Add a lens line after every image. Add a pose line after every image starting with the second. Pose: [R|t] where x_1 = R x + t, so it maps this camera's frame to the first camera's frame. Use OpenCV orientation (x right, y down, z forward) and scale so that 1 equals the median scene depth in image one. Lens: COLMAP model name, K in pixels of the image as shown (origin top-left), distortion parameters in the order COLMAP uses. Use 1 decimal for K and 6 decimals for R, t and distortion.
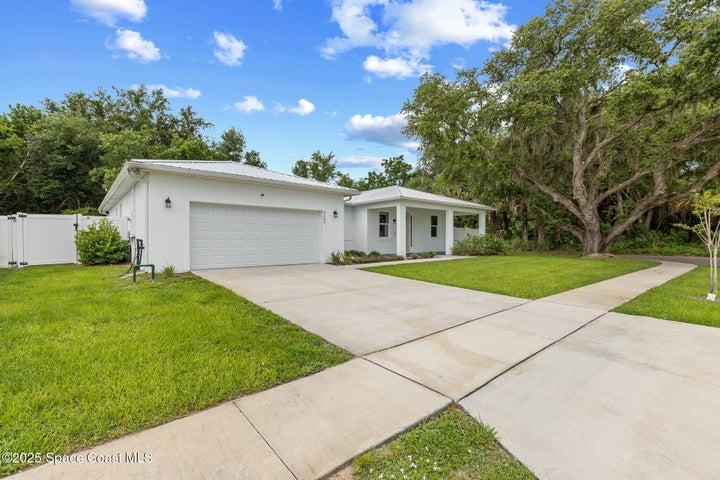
lens RADIAL K [[322.4, 0, 358.6], [0, 322.4, 240.6], [0, 0, 1]] dist [0.003269, 0.000808]
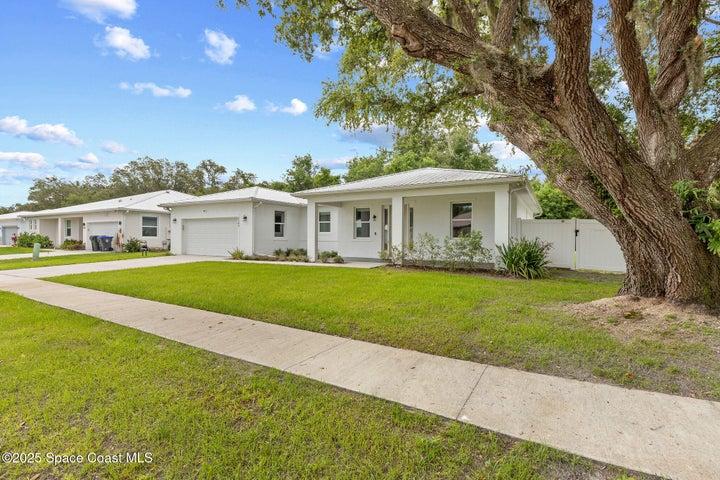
lens RADIAL K [[325.9, 0, 360.0], [0, 325.9, 240.0], [0, 0, 1]] dist [-0.000841, -0.000038]
pose [[0.347517, 0.010623, -0.937614, 0.821497], [-0.011150, 0.999912, 0.007197, -0.009302], [0.937607, 0.007953, 0.347605, 0.644478]]
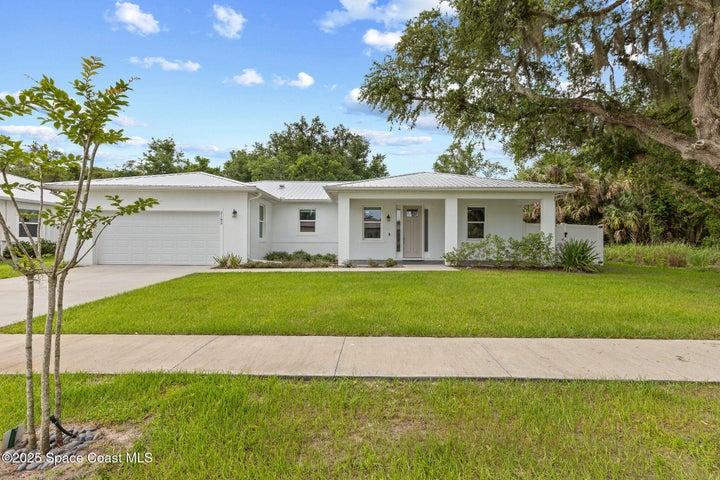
lens RADIAL K [[322.4, 0, 358.6], [0, 322.4, 240.6], [0, 0, 1]] dist [0.003269, 0.000808]
pose [[0.762850, 0.004389, -0.646561, 0.528078], [-0.007970, 0.999965, -0.002616, -0.003464], [0.646527, 0.007149, 0.762858, 0.342624]]
